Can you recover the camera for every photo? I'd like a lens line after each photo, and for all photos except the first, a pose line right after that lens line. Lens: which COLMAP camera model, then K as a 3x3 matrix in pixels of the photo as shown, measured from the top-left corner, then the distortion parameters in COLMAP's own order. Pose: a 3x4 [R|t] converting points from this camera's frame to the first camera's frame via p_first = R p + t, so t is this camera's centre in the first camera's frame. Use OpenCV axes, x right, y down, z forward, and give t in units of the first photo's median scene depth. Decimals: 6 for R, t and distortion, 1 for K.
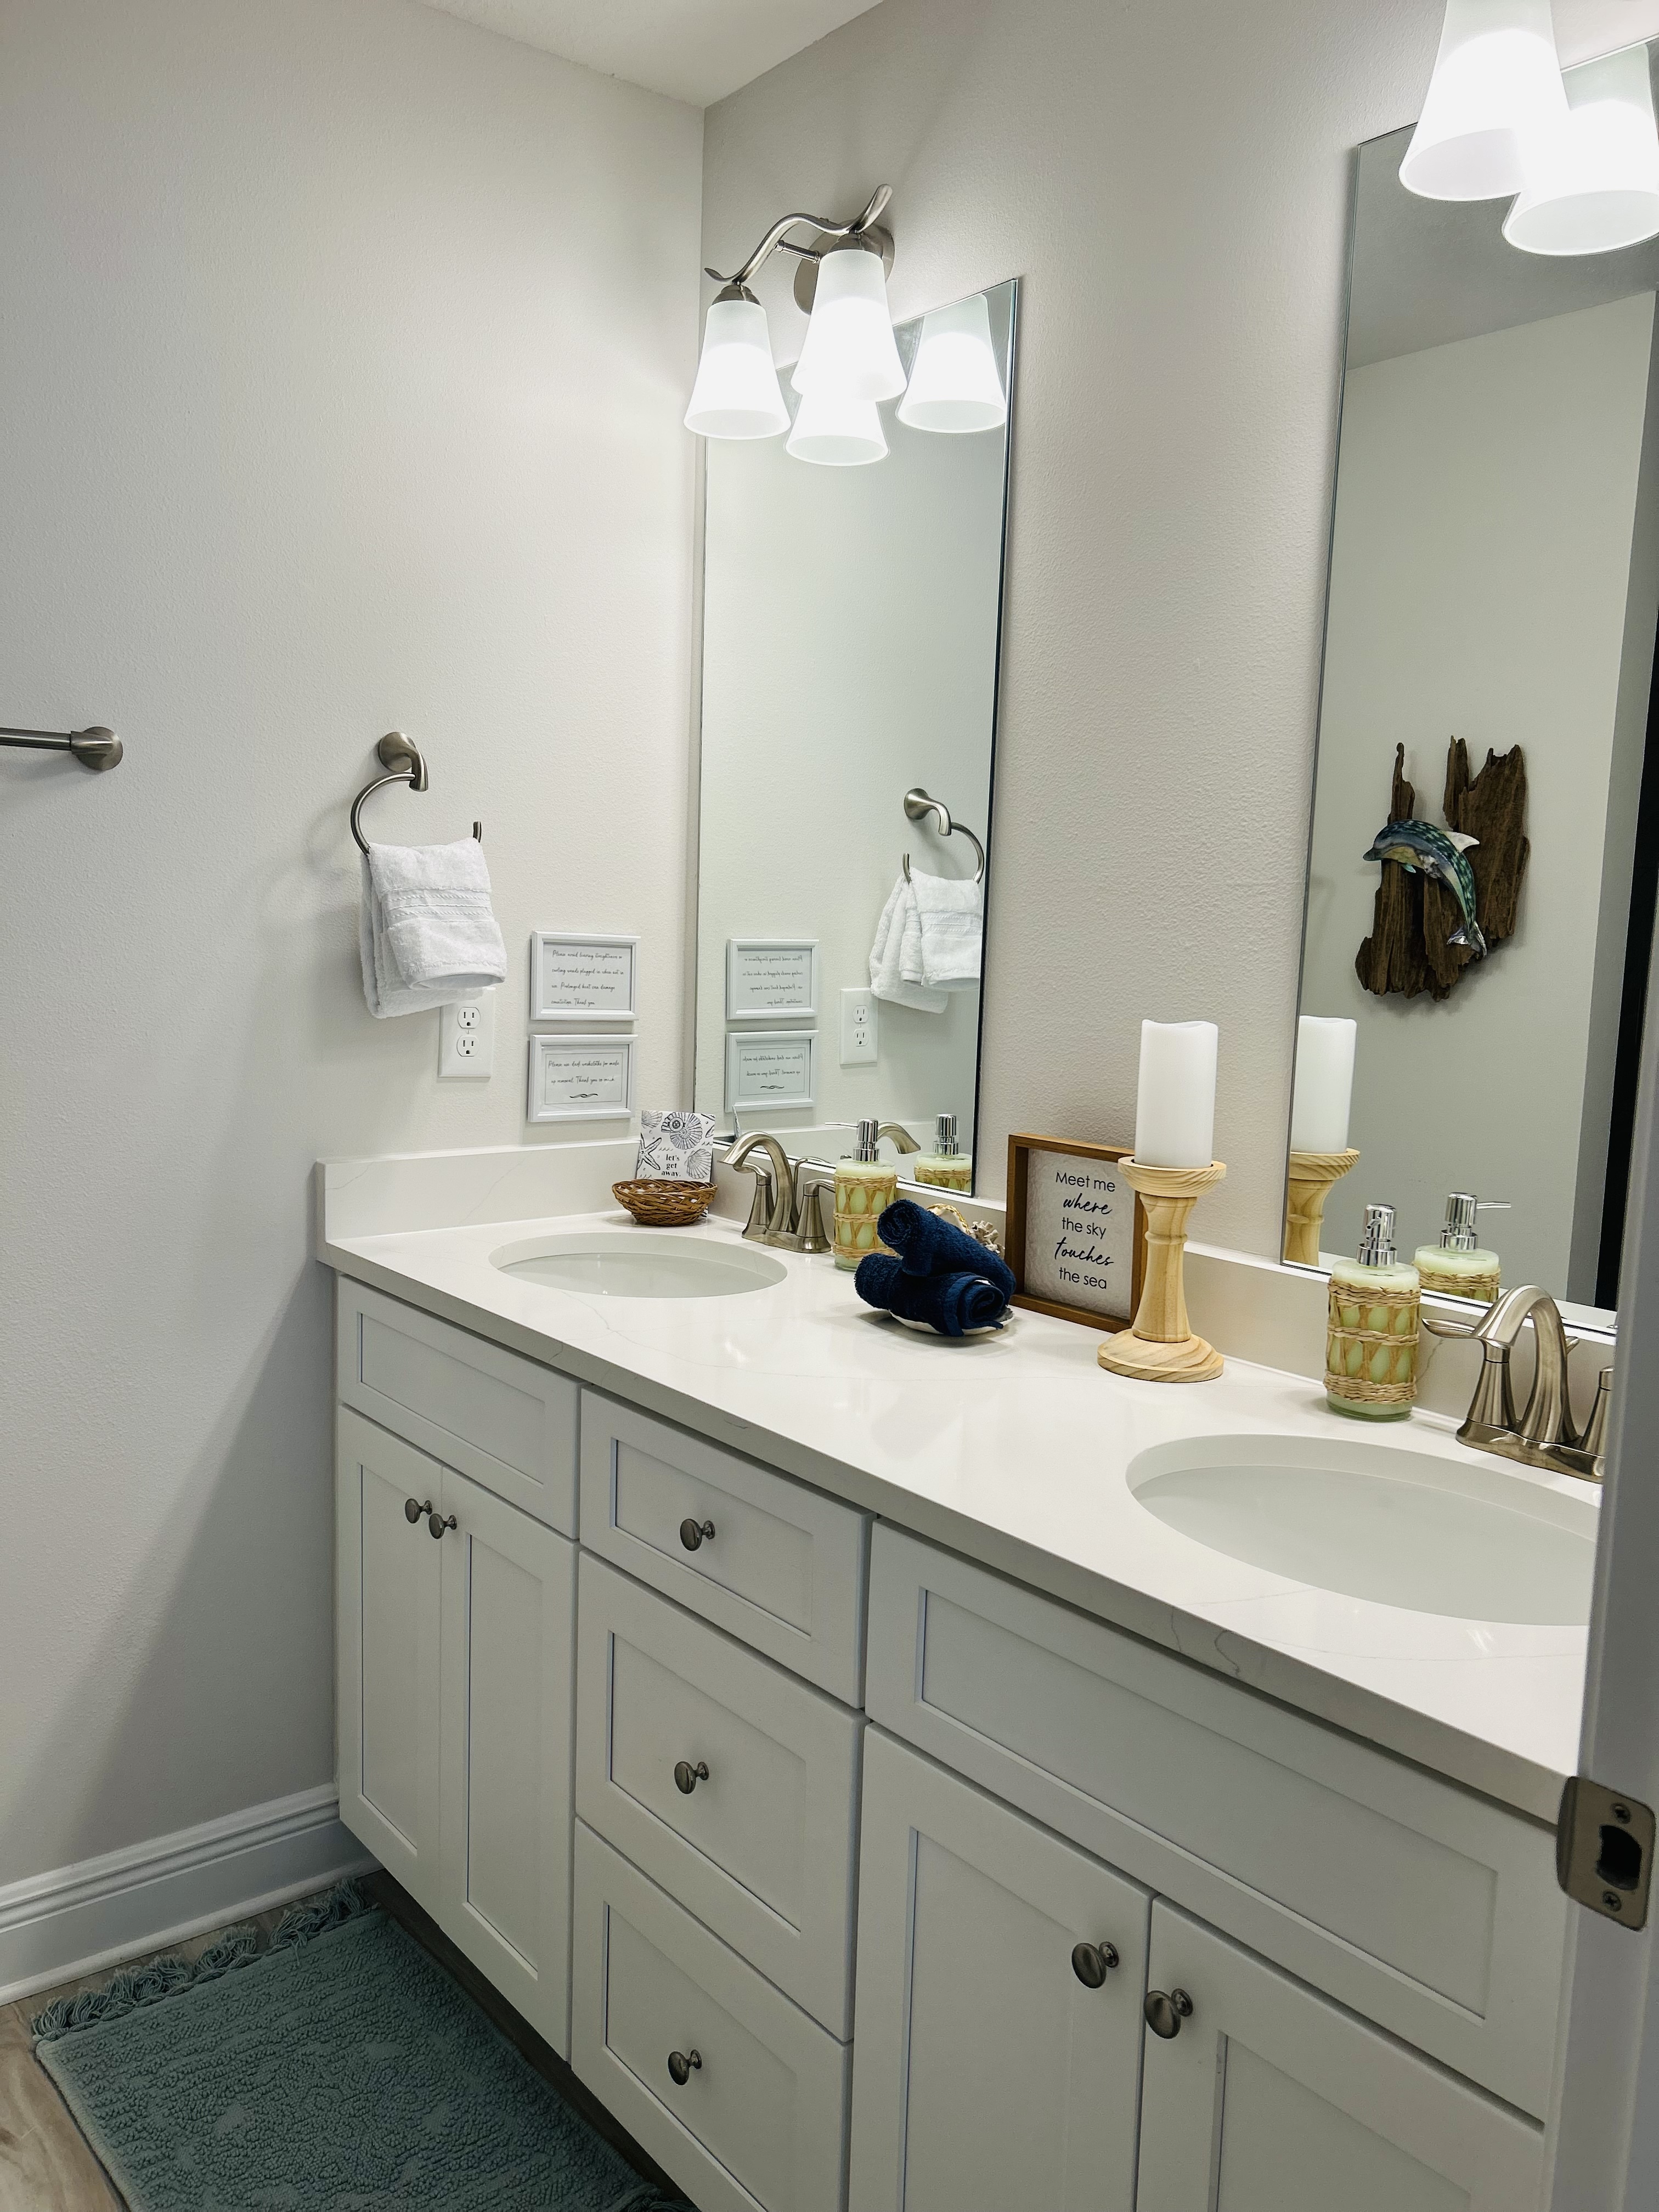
lens RADIAL K [[1675.1, 0, 827.4], [0, 1675.1, 1098.8], [0, 0, 1]] dist [0.061455, -0.072407]
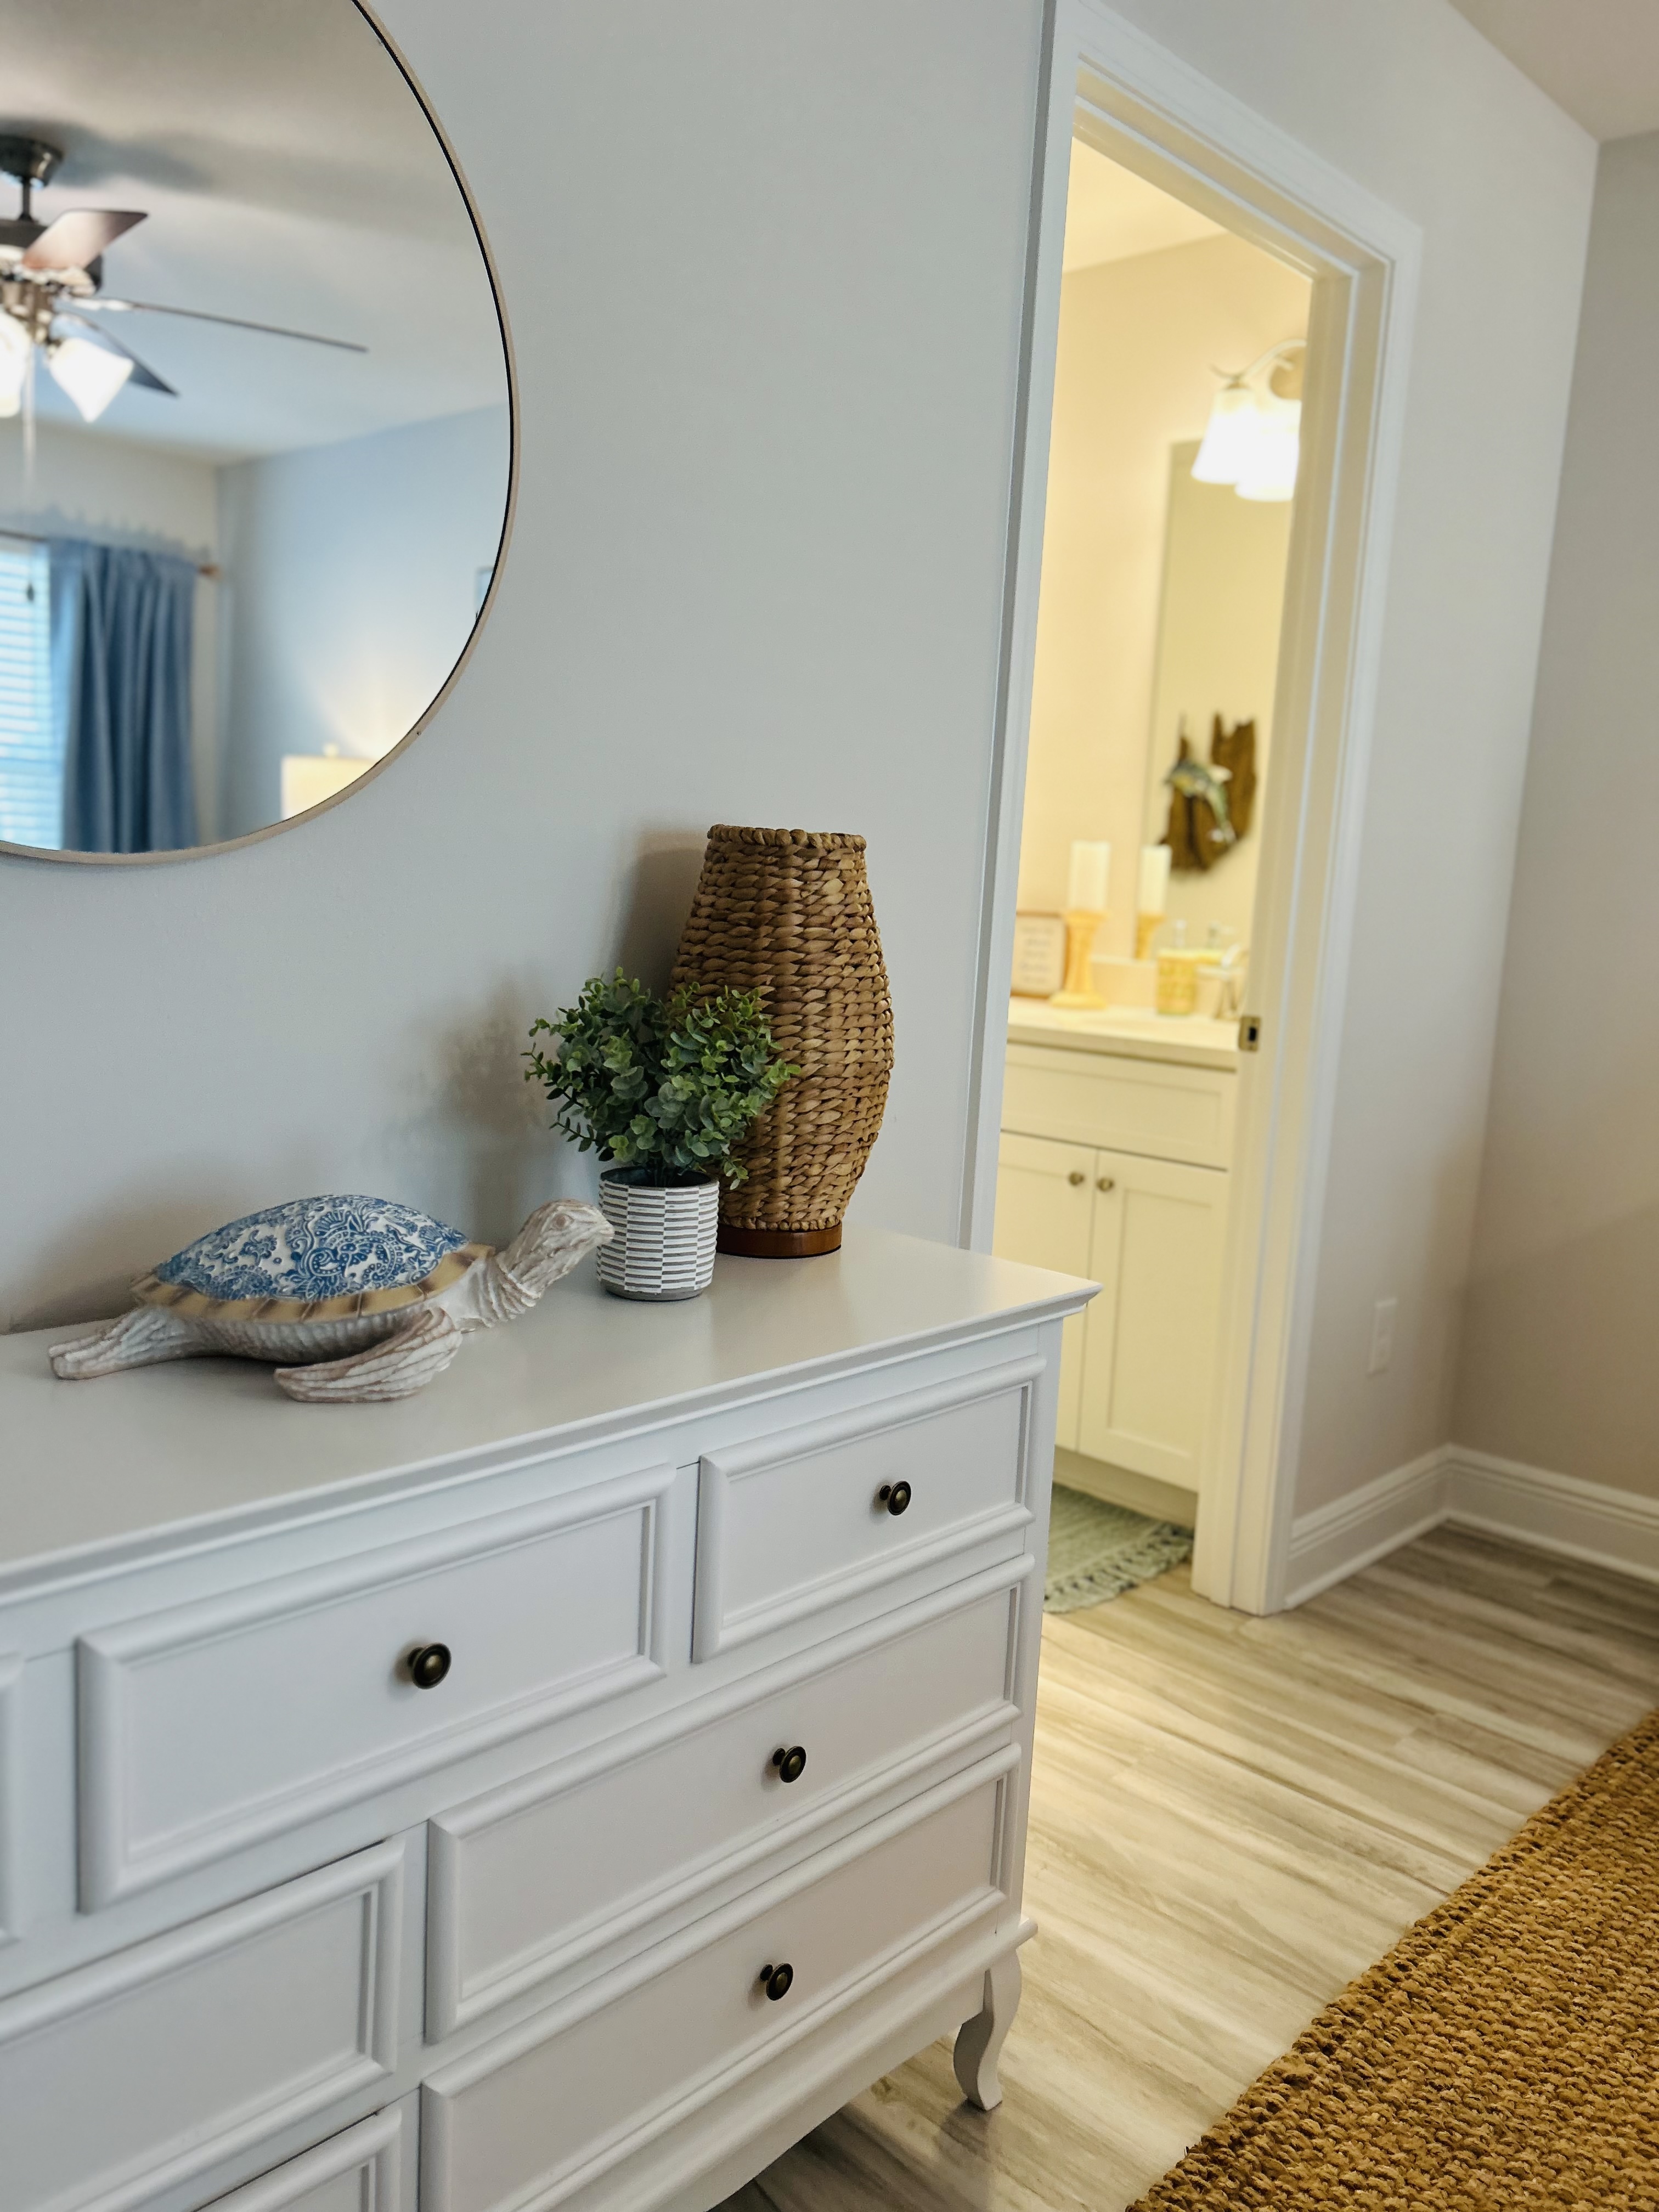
lens RADIAL K [[1675.1, 0, 828.0], [0, 1675.1, 1112.0], [0, 0, 1]] dist [0.061455, -0.072407]
pose [[0.991077, 0.003382, 0.133245, -0.364364], [-0.008232, 0.999323, 0.035865, 0.197256], [-0.133033, -0.036642, 0.990434, -0.976549]]
